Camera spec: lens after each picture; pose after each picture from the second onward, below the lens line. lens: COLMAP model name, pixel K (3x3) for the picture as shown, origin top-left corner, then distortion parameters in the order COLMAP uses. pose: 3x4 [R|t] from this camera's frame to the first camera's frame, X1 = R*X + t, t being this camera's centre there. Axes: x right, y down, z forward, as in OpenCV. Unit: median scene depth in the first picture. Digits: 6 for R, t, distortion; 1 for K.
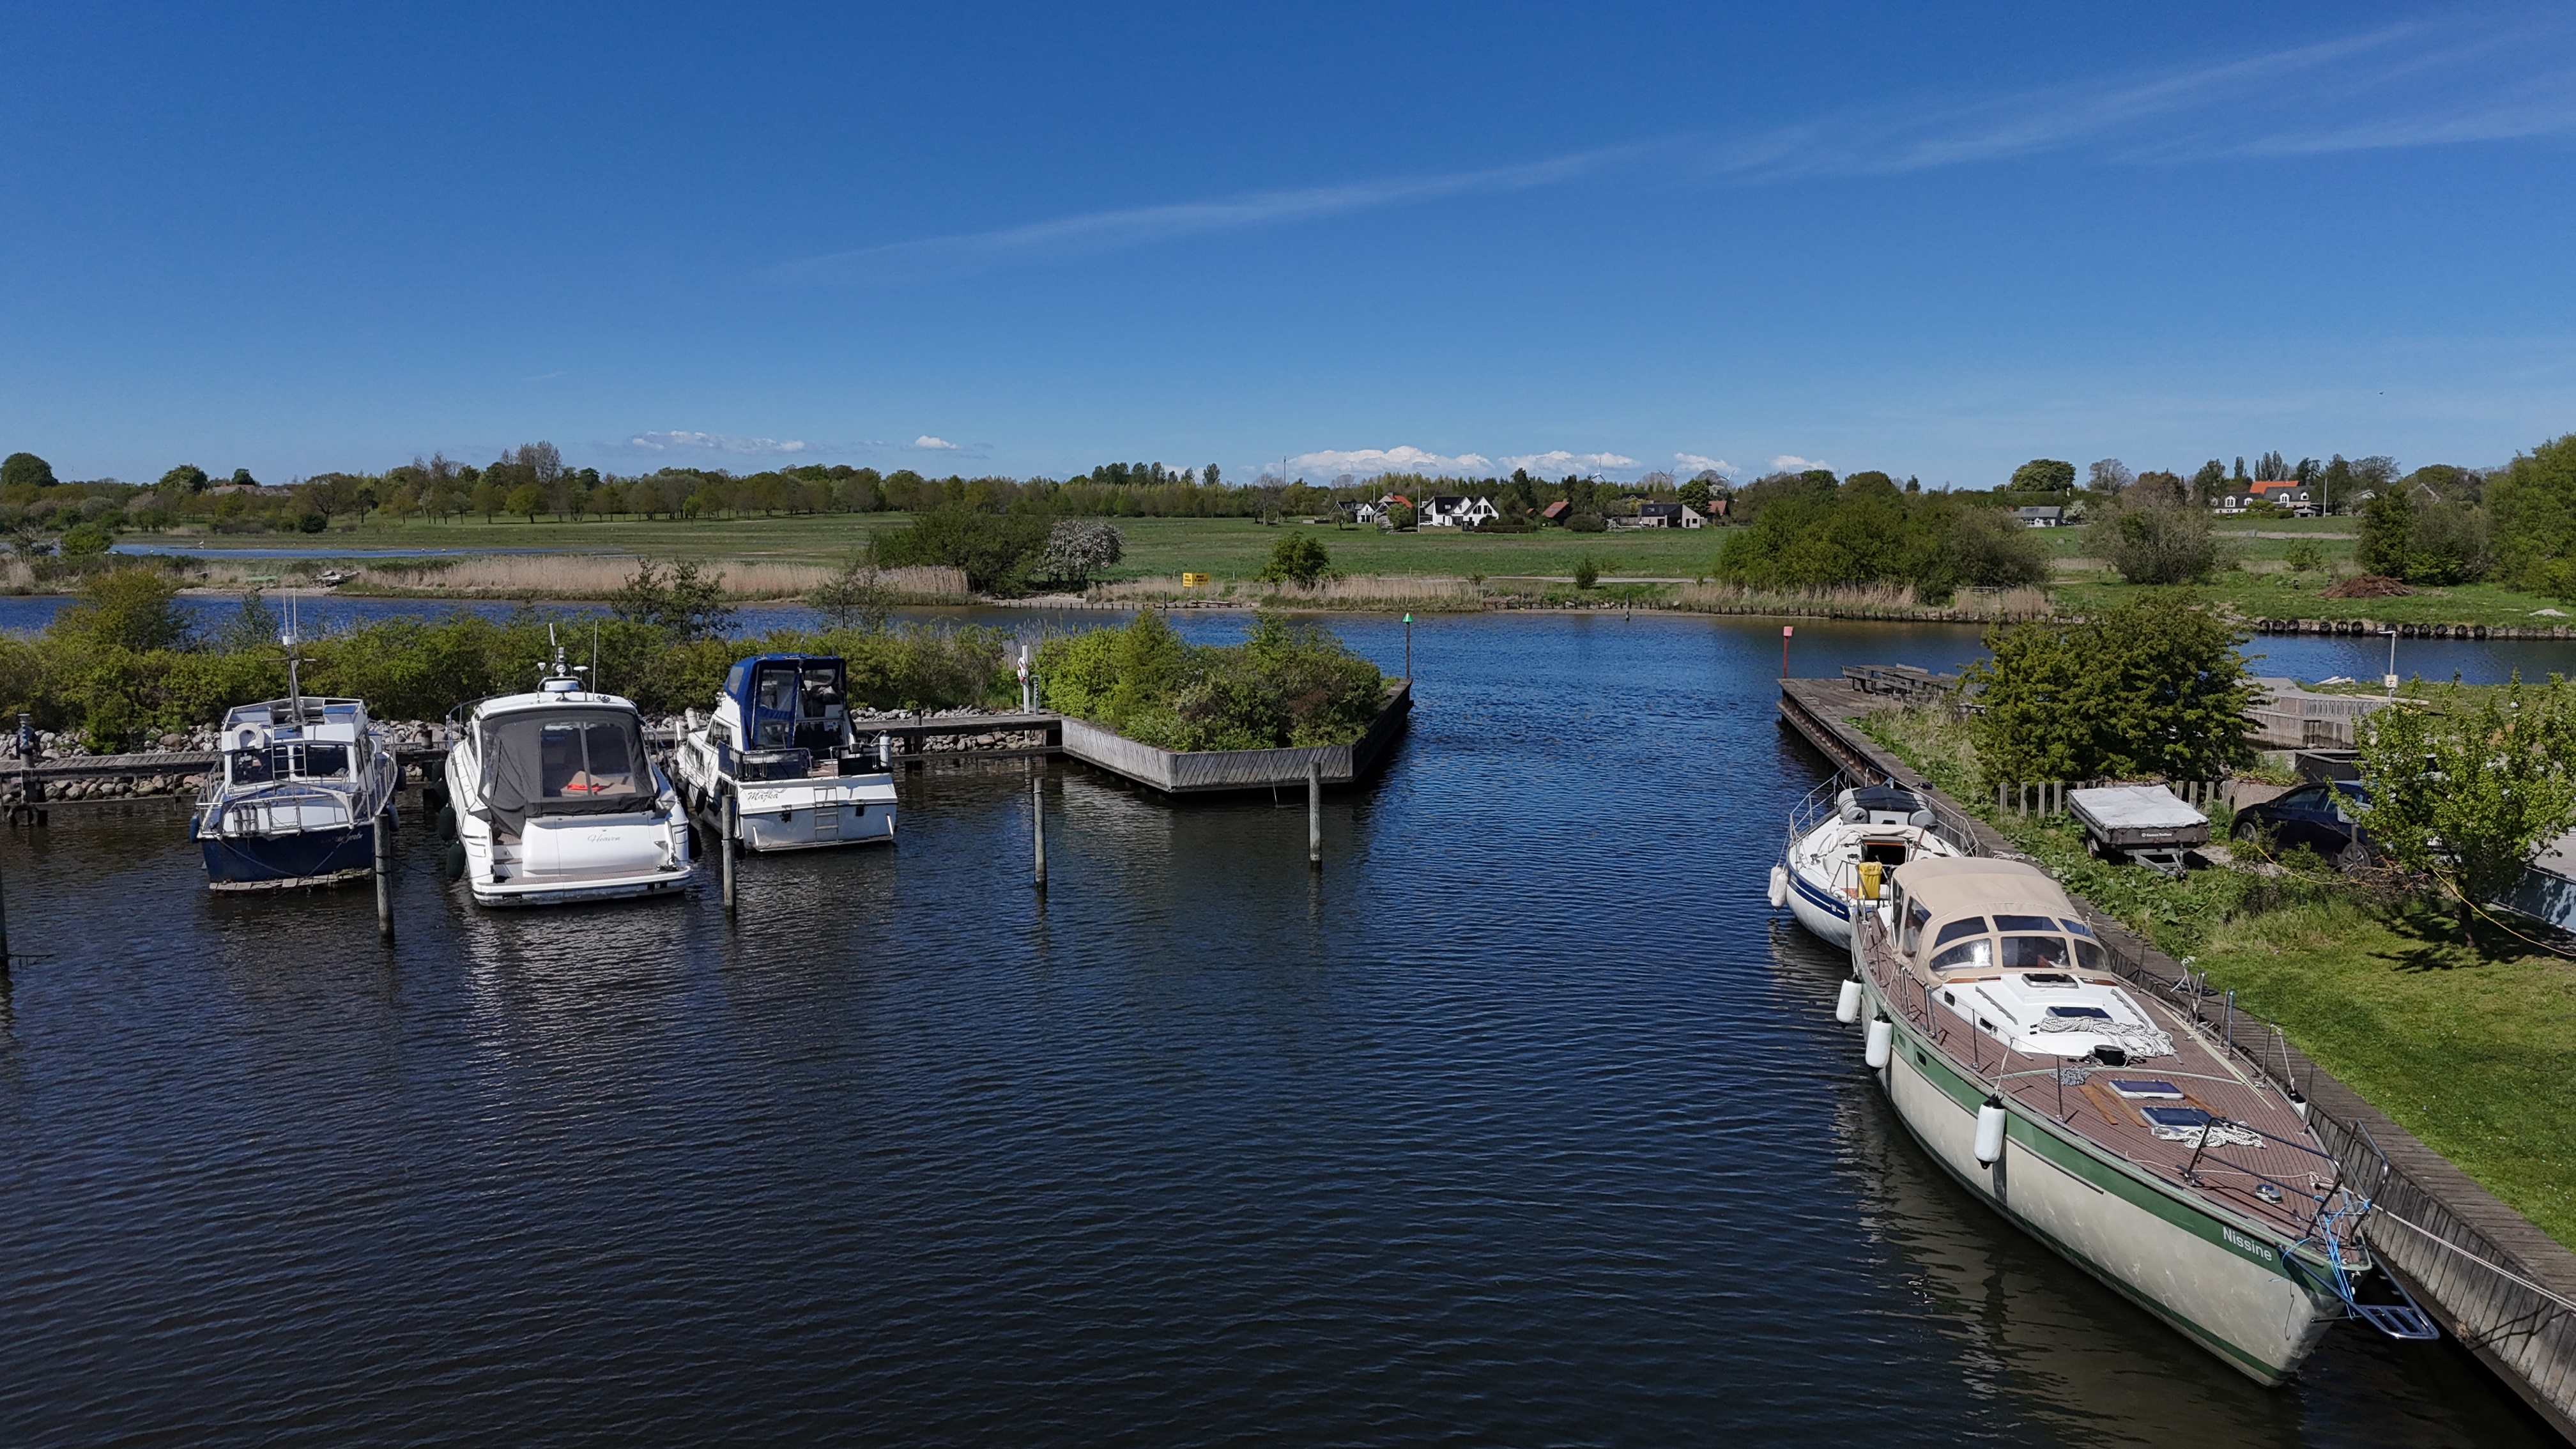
lens RADIAL K [[1881.7, 0, 1286.1], [0, 1881.7, 721.2], [0, 0, 1]] dist [0.044662, -0.030866]
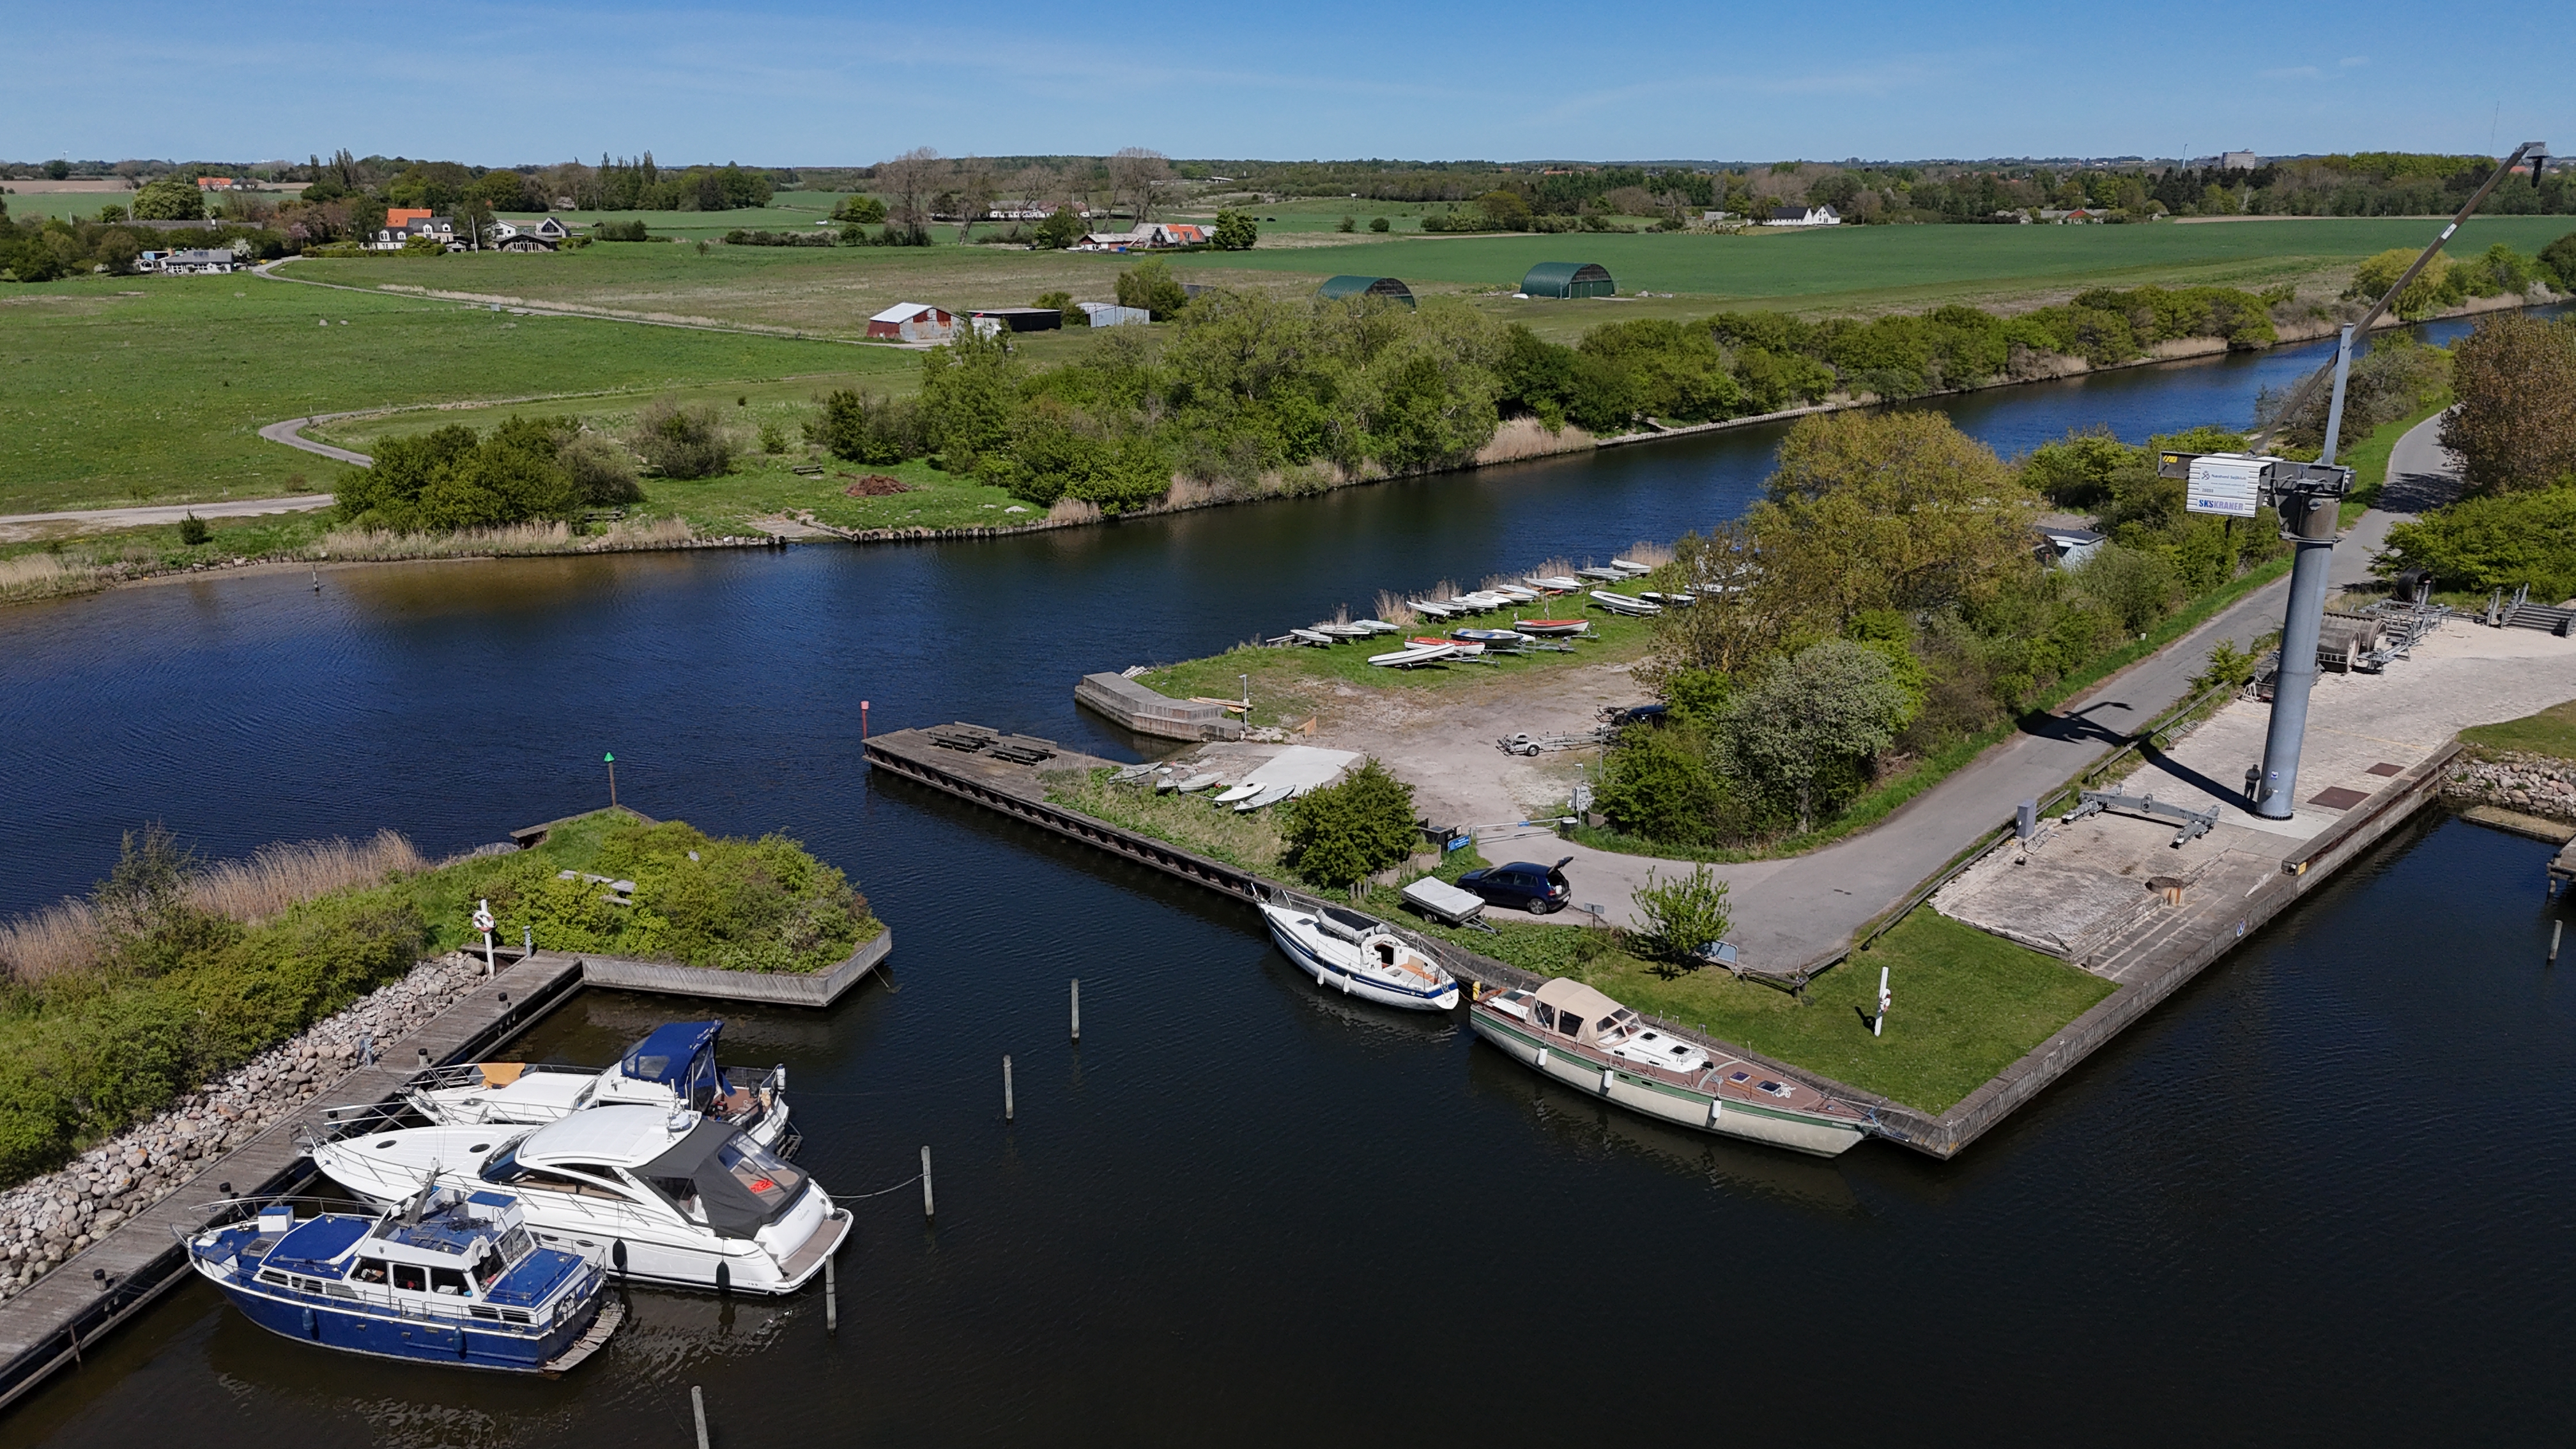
lens RADIAL K [[1881.7, 0, 1290.0], [0, 1881.7, 723.6], [0, 0, 1]] dist [0.044662, -0.030866]
pose [[0.578668, -0.217513, 0.786022, -0.339807], [0.078140, 0.974132, 0.212042, -0.161496], [-0.811811, -0.061282, 0.580695, -0.023520]]
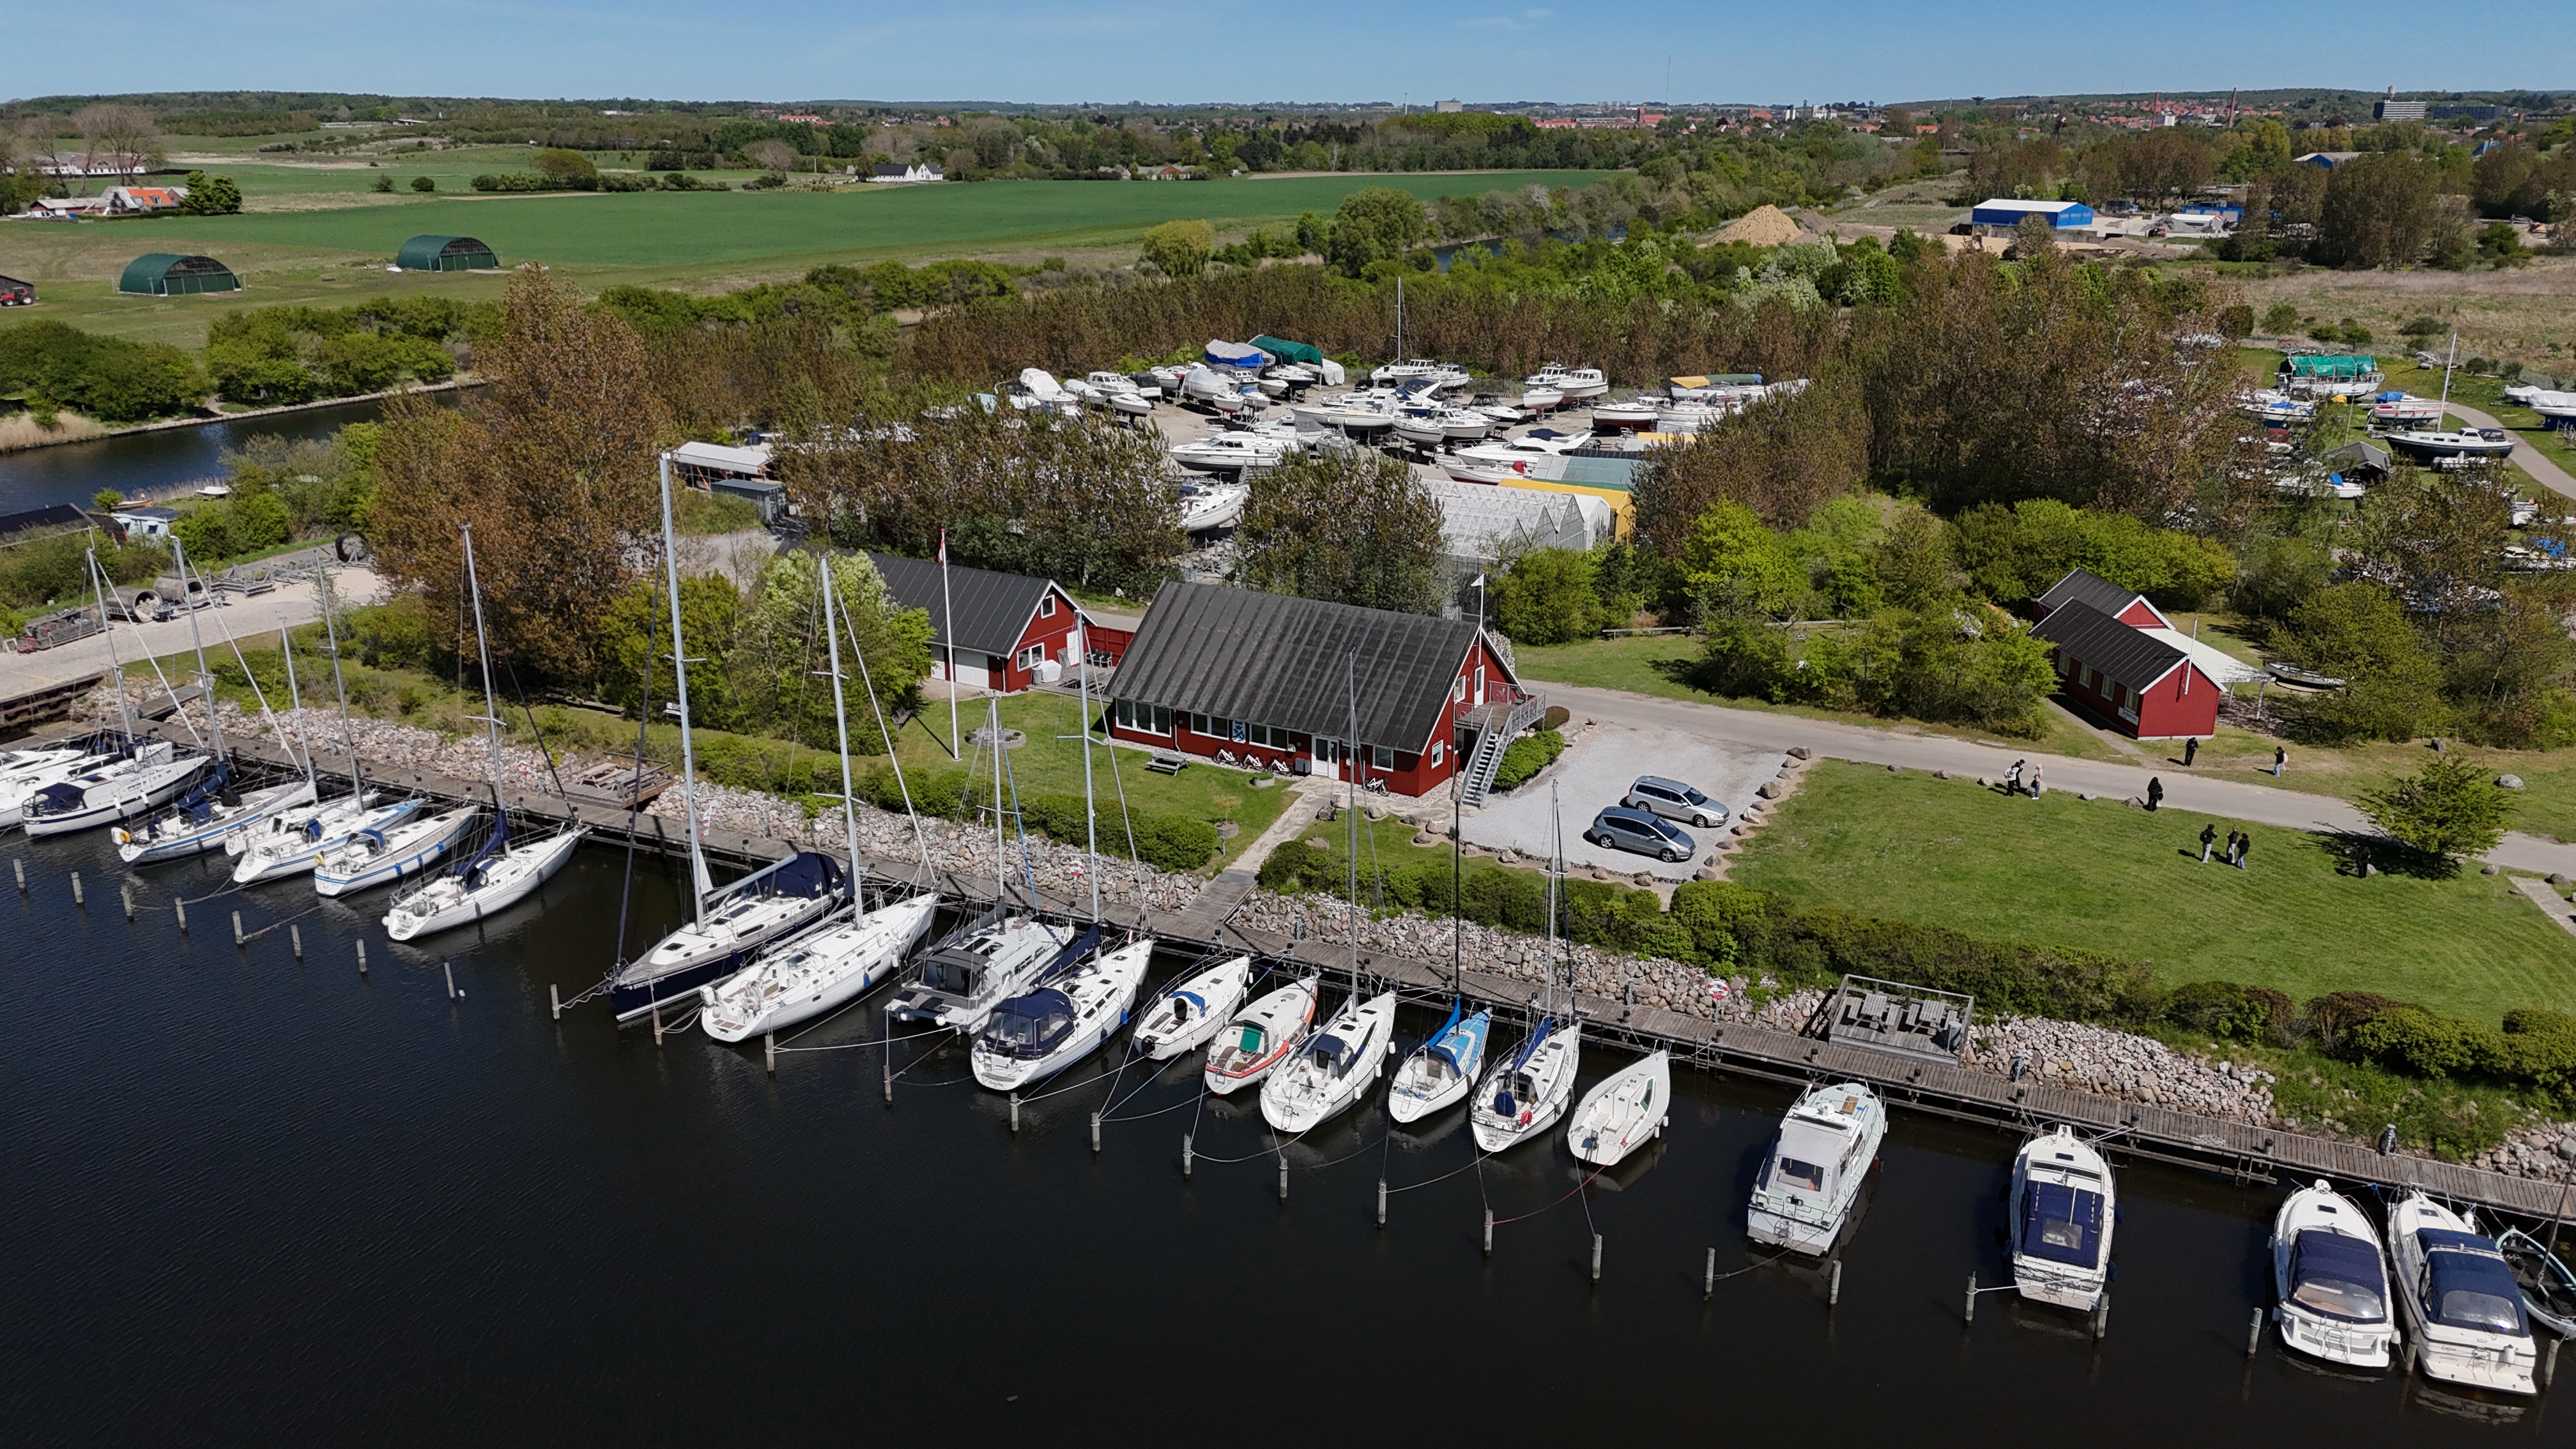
lens RADIAL K [[1881.7, 0, 1285.6], [0, 1881.7, 731.0], [0, 0, 1]] dist [0.044662, -0.030866]
pose [[0.269922, -0.287728, 0.918888, -0.242869], [0.095035, 0.957611, 0.271937, -0.141904], [-0.958181, 0.013925, 0.285825, -0.796615]]
